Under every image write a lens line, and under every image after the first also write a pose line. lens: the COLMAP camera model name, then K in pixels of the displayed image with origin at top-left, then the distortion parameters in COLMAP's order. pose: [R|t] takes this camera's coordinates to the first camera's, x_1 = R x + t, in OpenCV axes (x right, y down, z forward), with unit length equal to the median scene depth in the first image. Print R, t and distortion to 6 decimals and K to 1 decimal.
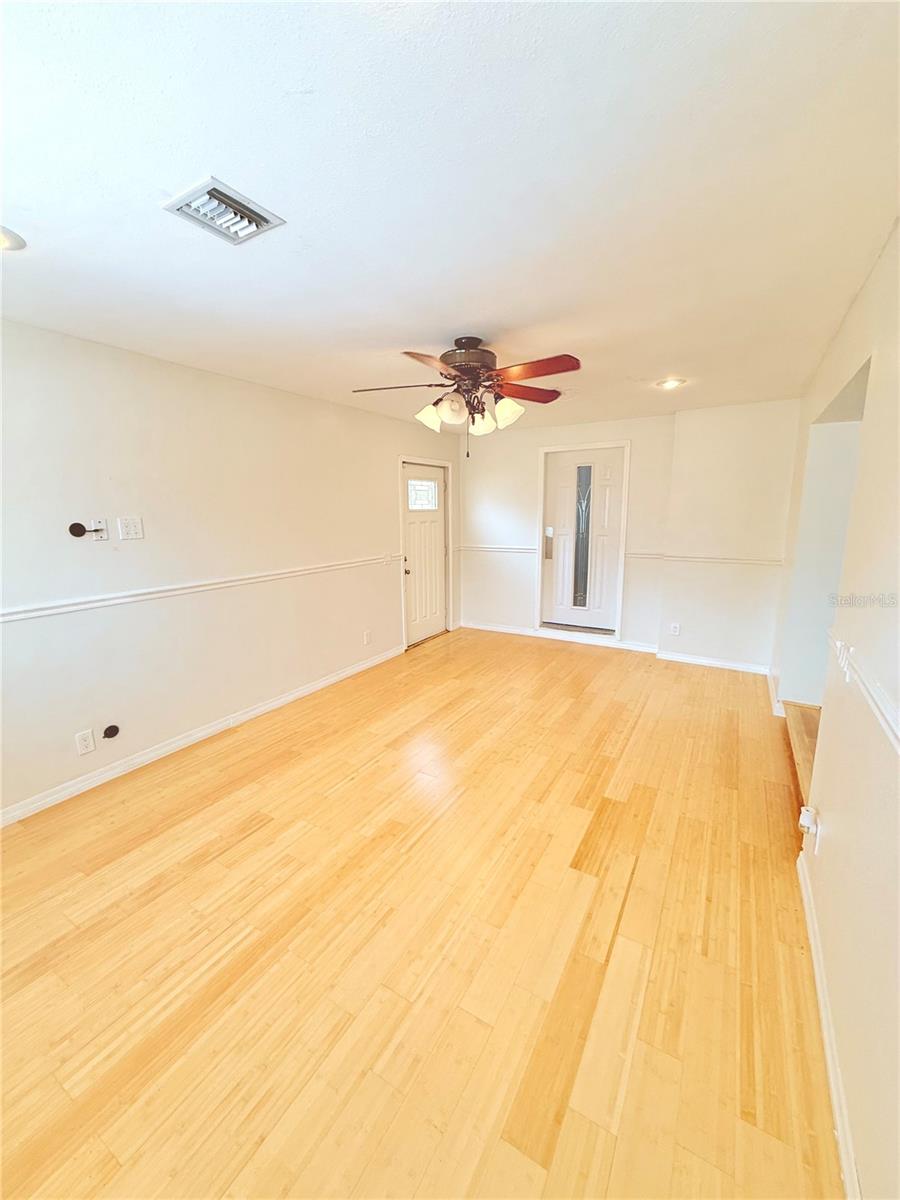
lens RADIAL K [[479.6, 0, 449.2], [0, 479.6, 599.0], [0, 0, 1]] dist [0.000339, 0.000435]
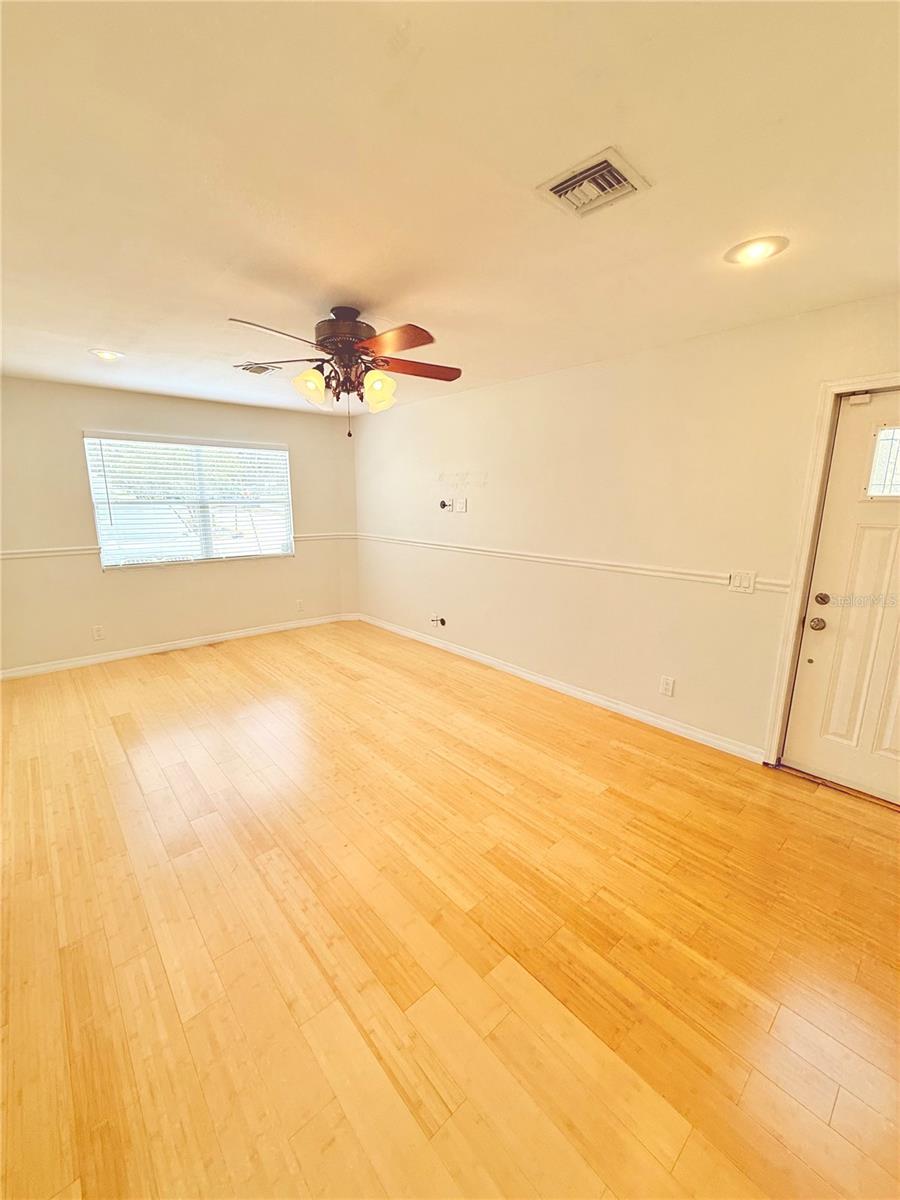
lens RADIAL K [[479.6, 0, 450.4], [0, 479.6, 601.3], [0, 0, 1]] dist [0.000339, 0.000435]
pose [[-0.303796, 0.207784, -0.929803, 0.706154], [-0.181614, 0.945403, 0.270609, -0.214748], [0.935267, 0.251075, -0.249473, 1.148051]]
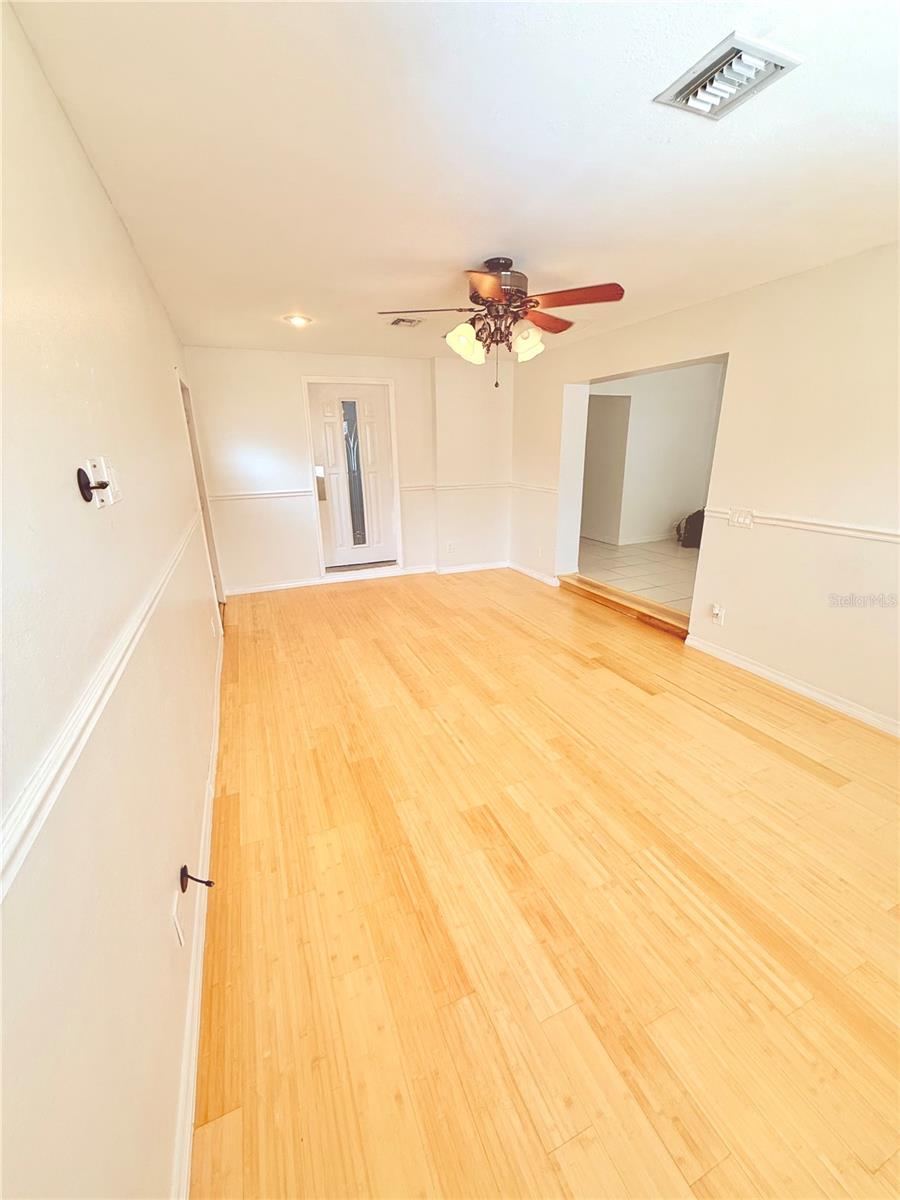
lens RADIAL K [[479.6, 0, 450.4], [0, 479.6, 598.0], [0, 0, 1]] dist [0.000339, 0.000435]
pose [[0.589715, -0.246998, 0.768914, -0.685241], [0.161029, 0.968927, 0.187748, -0.055958], [-0.791395, 0.013100, 0.611165, 0.357970]]
